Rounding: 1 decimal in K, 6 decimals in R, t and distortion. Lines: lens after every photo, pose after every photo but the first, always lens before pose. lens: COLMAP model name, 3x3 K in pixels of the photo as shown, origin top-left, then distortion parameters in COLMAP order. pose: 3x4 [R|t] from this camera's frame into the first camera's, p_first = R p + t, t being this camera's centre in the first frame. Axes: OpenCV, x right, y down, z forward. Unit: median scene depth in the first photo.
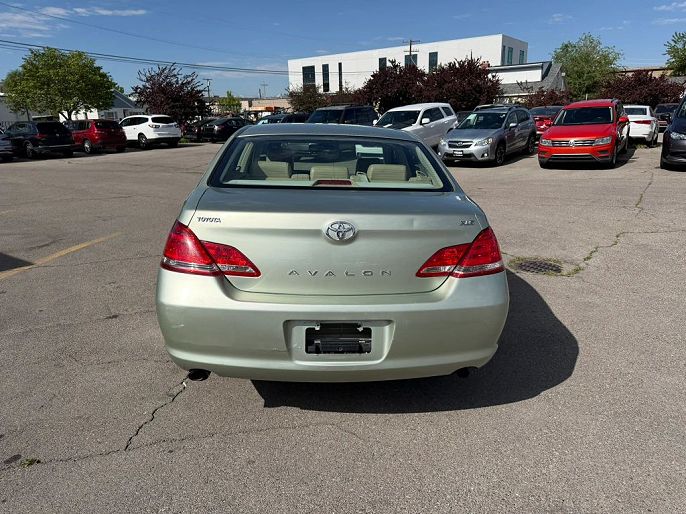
lens RADIAL K [[476.9, 0, 343.0], [0, 476.9, 257.0], [0, 0, 1]] dist [0.043935, -0.054454]
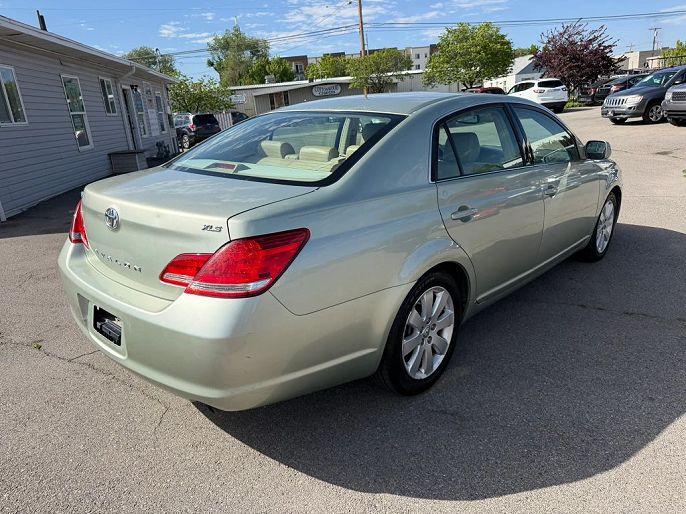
lens RADIAL K [[476.9, 0, 343.0], [0, 476.9, 257.0], [0, 0, 1]] dist [0.043935, -0.054454]
pose [[0.666143, 0.192599, -0.720526, 0.097743], [-0.142311, 0.981155, 0.130696, -0.016105], [0.732120, 0.015477, 0.680999, 0.060792]]
